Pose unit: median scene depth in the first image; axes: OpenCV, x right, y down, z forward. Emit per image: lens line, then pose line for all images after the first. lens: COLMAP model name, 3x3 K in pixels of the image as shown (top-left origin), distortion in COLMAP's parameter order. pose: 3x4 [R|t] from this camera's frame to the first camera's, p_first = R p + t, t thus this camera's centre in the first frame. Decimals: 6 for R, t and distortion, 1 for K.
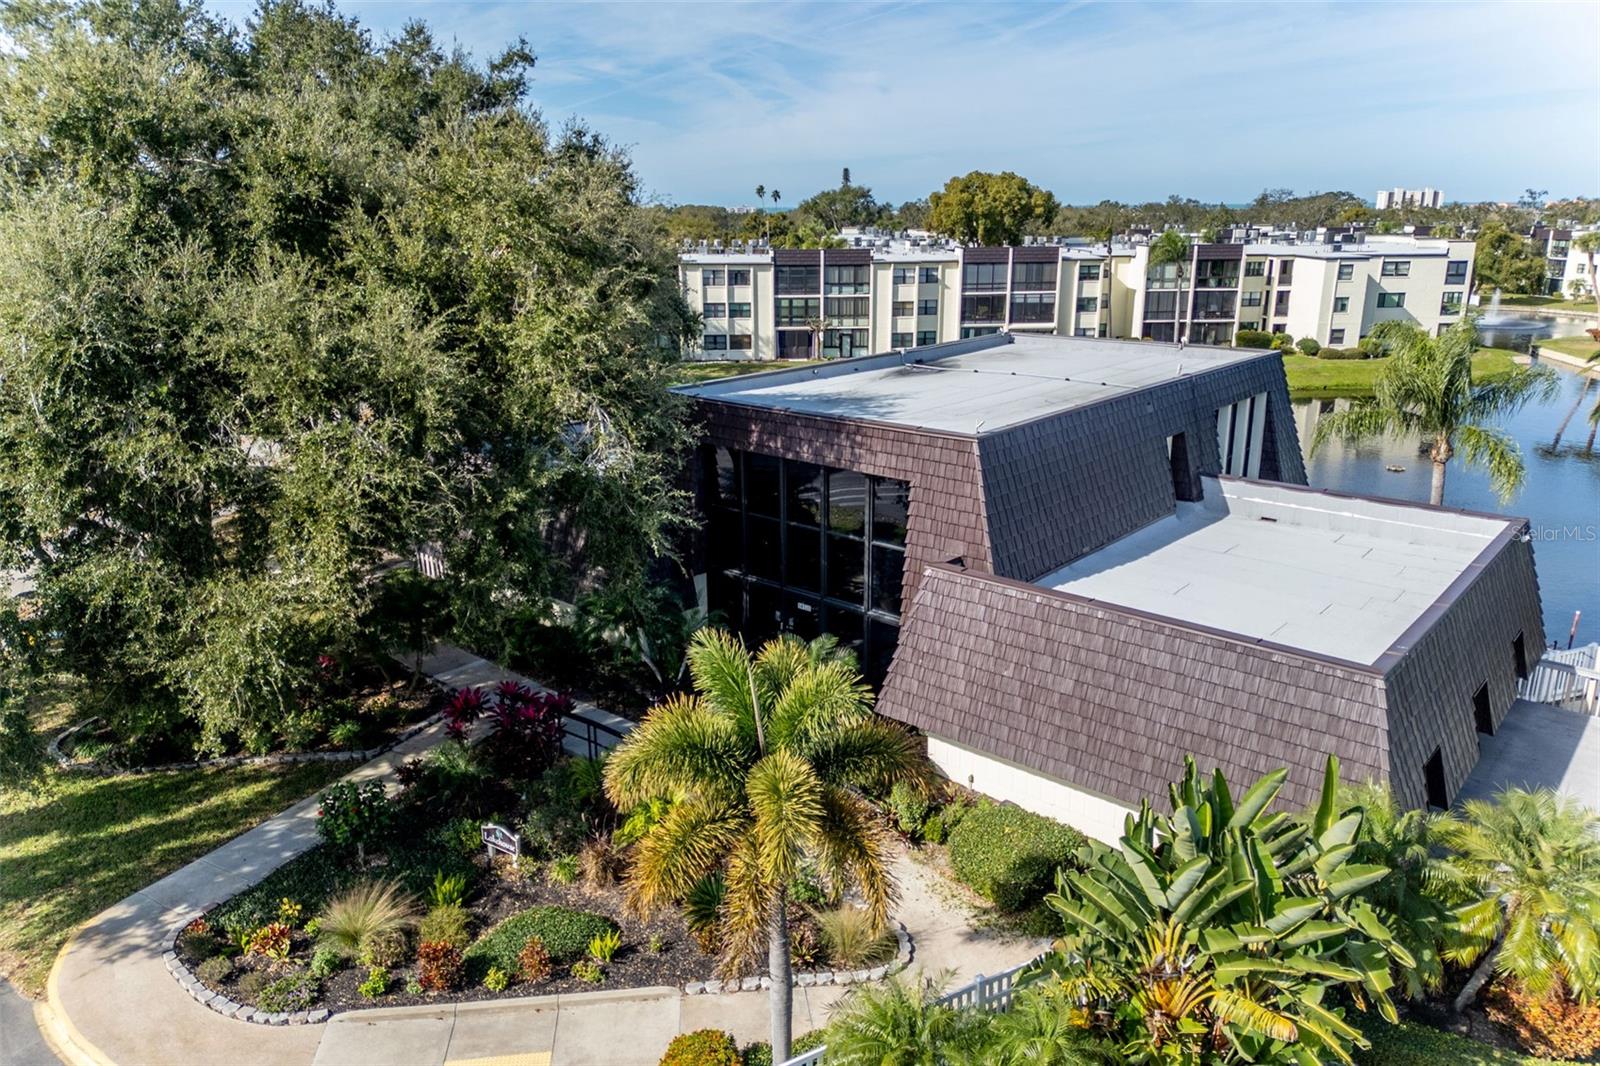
lens RADIAL K [[1109.0, 0, 760.5], [0, 1109.0, 535.9], [0, 0, 1]] dist [0.030990, -0.002072]
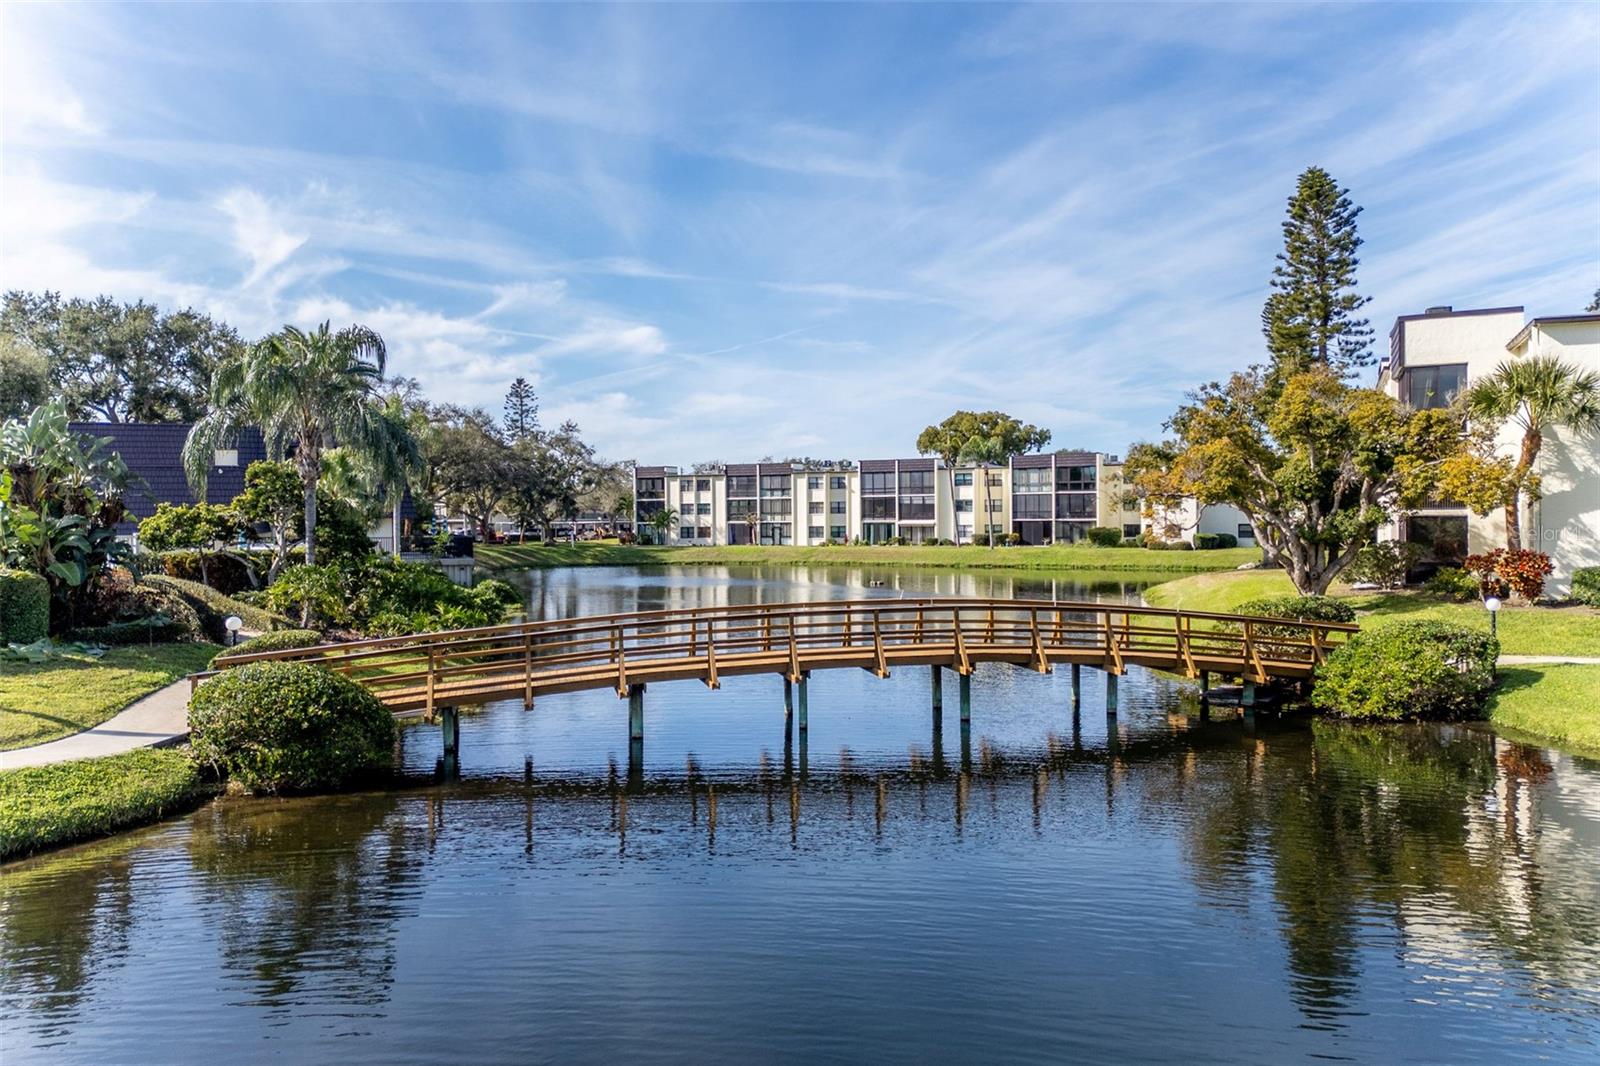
lens RADIAL K [[1109.0, 0, 760.5], [0, 1109.0, 535.9], [0, 0, 1]] dist [0.030990, -0.002072]
pose [[0.877862, 0.006632, -0.478868, 0.680498], [-0.133059, 0.963914, -0.230576, 0.128110], [0.460058, 0.266132, 0.847066, -0.097702]]
